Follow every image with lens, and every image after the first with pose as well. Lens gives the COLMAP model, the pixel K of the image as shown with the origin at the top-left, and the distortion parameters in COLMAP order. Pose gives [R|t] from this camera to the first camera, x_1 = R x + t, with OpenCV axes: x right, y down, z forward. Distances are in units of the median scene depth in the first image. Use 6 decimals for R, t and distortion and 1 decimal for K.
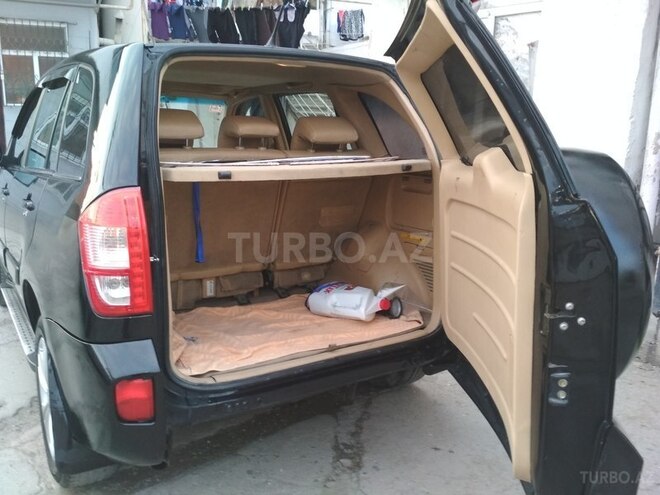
lens RADIAL K [[586.9, 0, 328.0], [0, 586.9, 247.8], [0, 0, 1]] dist [0.078867, -0.138392]
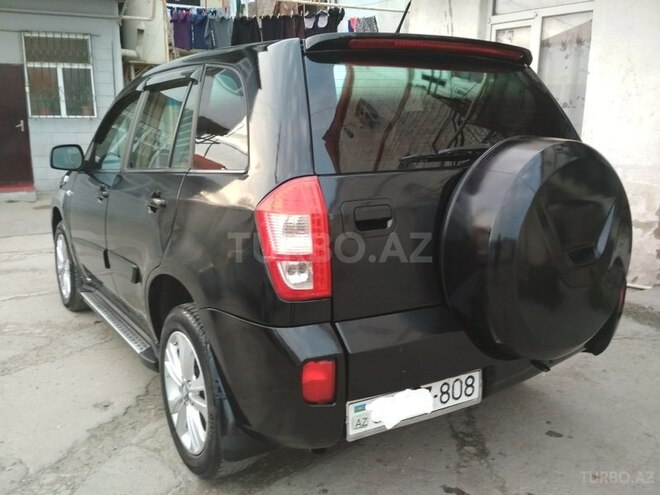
lens RADIAL K [[586.9, 0, 331.1], [0, 586.9, 246.2], [0, 0, 1]] dist [0.078867, -0.138392]
pose [[0.999755, -0.021713, 0.004204, -0.189890], [0.021777, 0.999634, -0.016056, 0.023903], [-0.003854, 0.016144, 0.999862, -0.017409]]
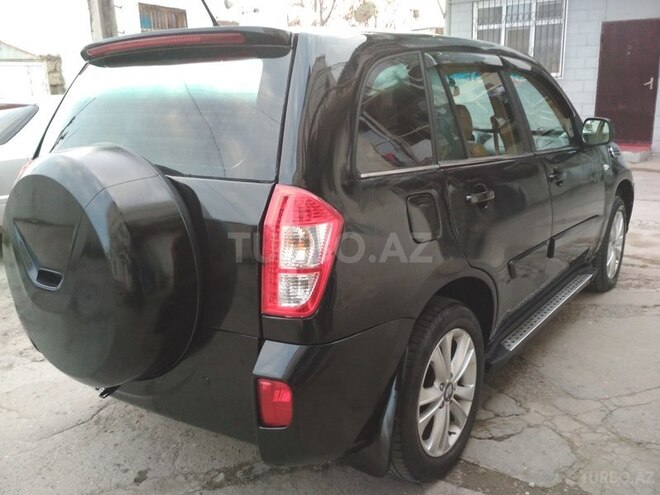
lens RADIAL K [[586.9, 0, 327.5], [0, 586.9, 244.5], [0, 0, 1]] dist [0.078867, -0.138392]
pose [[0.324037, 0.208810, -0.922712, 0.806404], [-0.162612, 0.973115, 0.163110, -0.161744], [0.931964, 0.097190, 0.349280, 0.738991]]
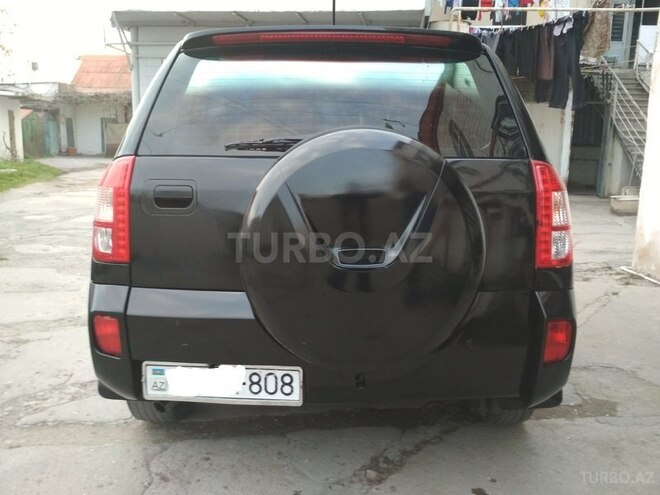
lens RADIAL K [[587.6, 0, 329.2], [0, 587.6, 246.1], [0, 0, 1]] dist [0.041800, -0.029987]
pose [[0.830454, 0.079632, -0.551367, 0.422332], [-0.114748, 0.992959, -0.029421, 0.041383], [0.545142, 0.087701, 0.833744, 0.153798]]
